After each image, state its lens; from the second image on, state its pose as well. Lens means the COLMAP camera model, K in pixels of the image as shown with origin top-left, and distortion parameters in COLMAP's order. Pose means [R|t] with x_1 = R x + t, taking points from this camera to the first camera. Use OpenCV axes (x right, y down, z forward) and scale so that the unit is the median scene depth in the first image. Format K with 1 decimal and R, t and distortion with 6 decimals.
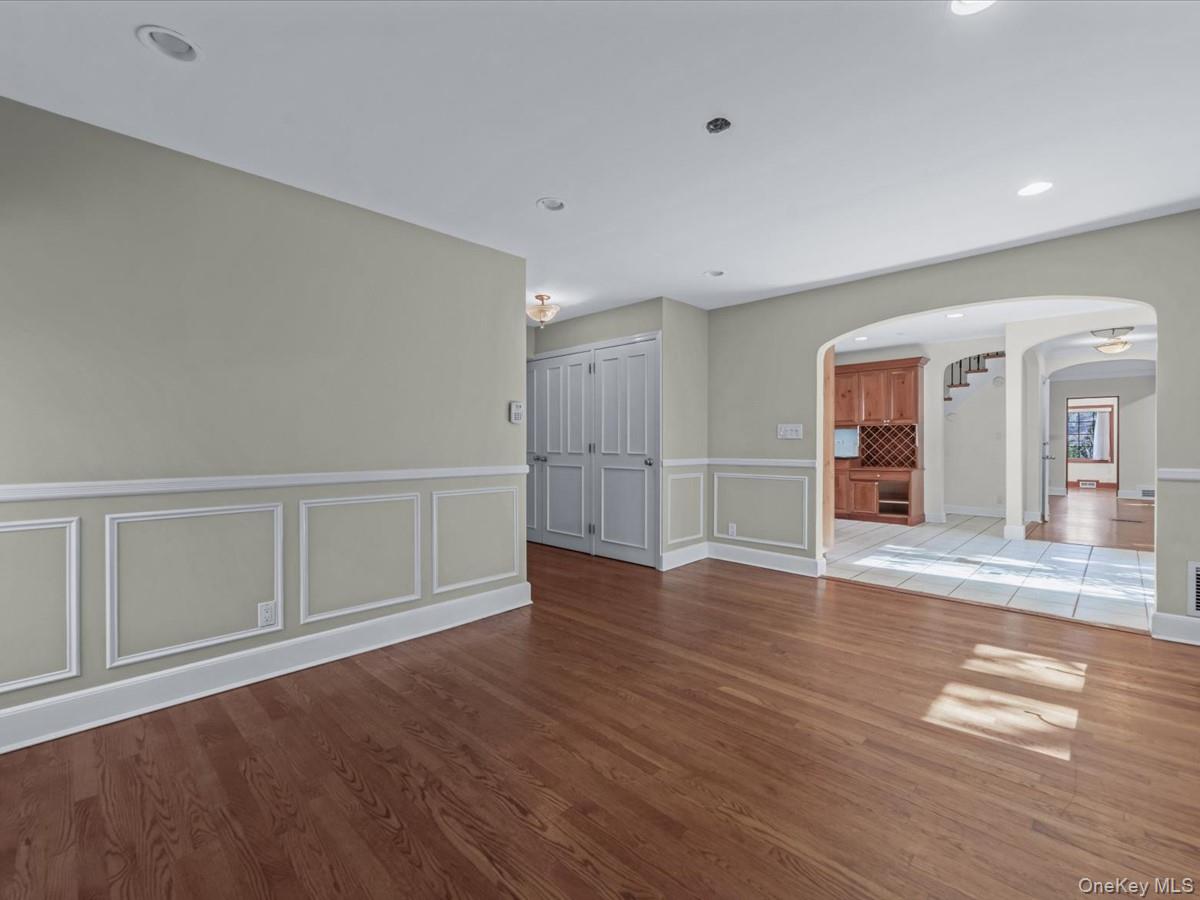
lens RADIAL K [[548.0, 0, 591.8], [0, 548.0, 442.8], [0, 0, 1]] dist [0.008055, -0.002446]
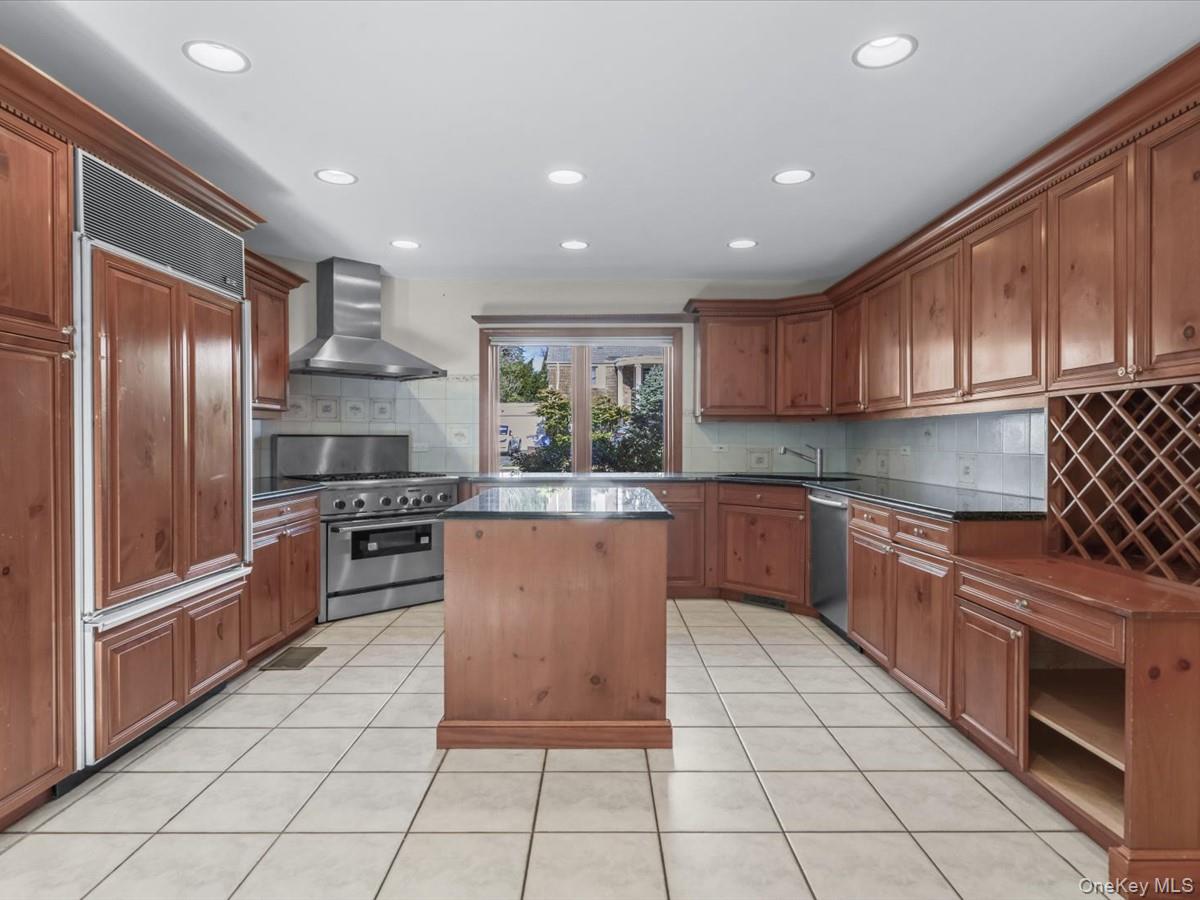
lens RADIAL K [[606.6, 0, 606.8], [0, 606.6, 446.8], [0, 0, 1]] dist [0.002863, 0.002631]
pose [[0.675025, 0.008217, -0.737749, 0.567547], [-0.000550, 0.999943, 0.010634, -0.009571], [0.737795, -0.006773, 0.674991, 0.664751]]
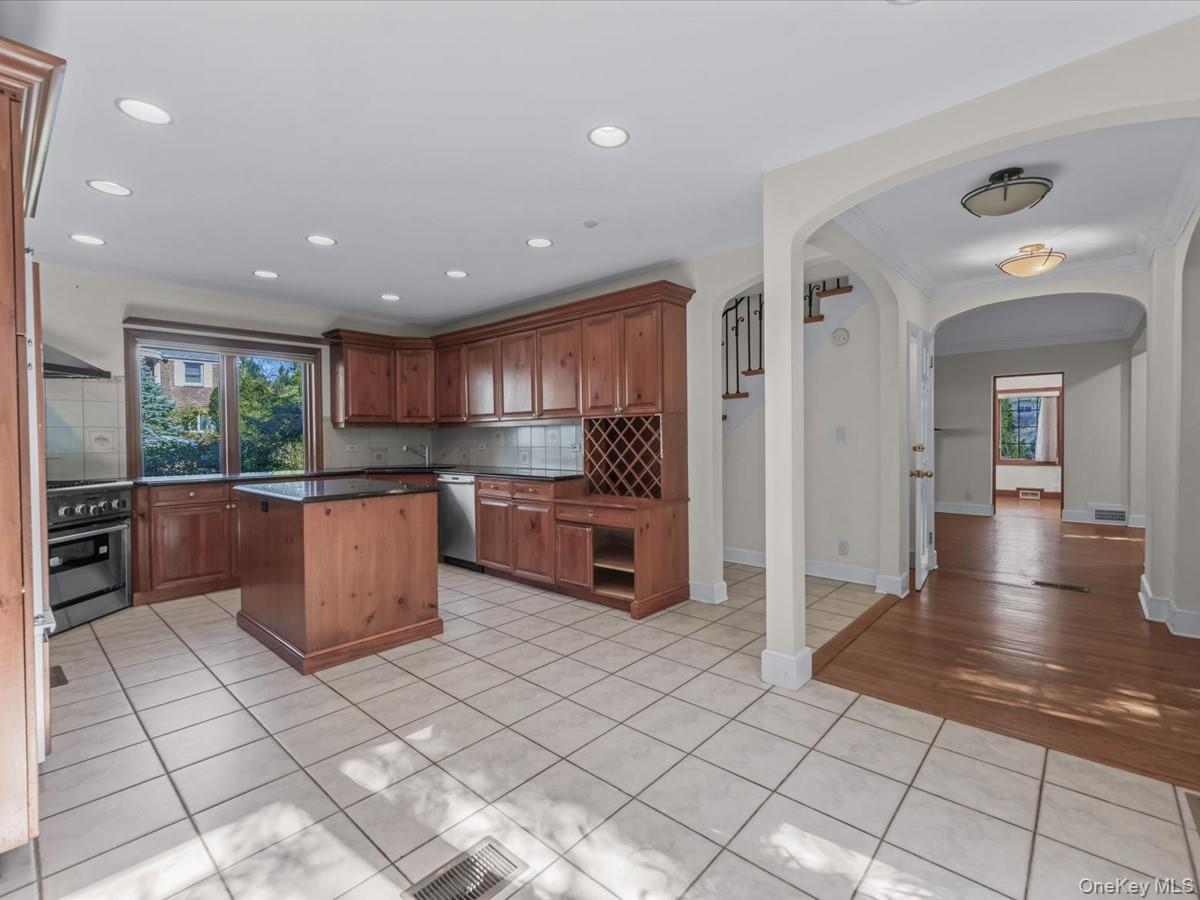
lens RADIAL K [[548.0, 0, 597.7], [0, 548.0, 445.4], [0, 0, 1]] dist [0.008055, -0.002446]
pose [[0.999237, -0.010584, 0.037606, 0.480084], [0.010064, 0.999852, 0.013979, -0.011680], [-0.037748, -0.013590, 0.999195, 0.456836]]
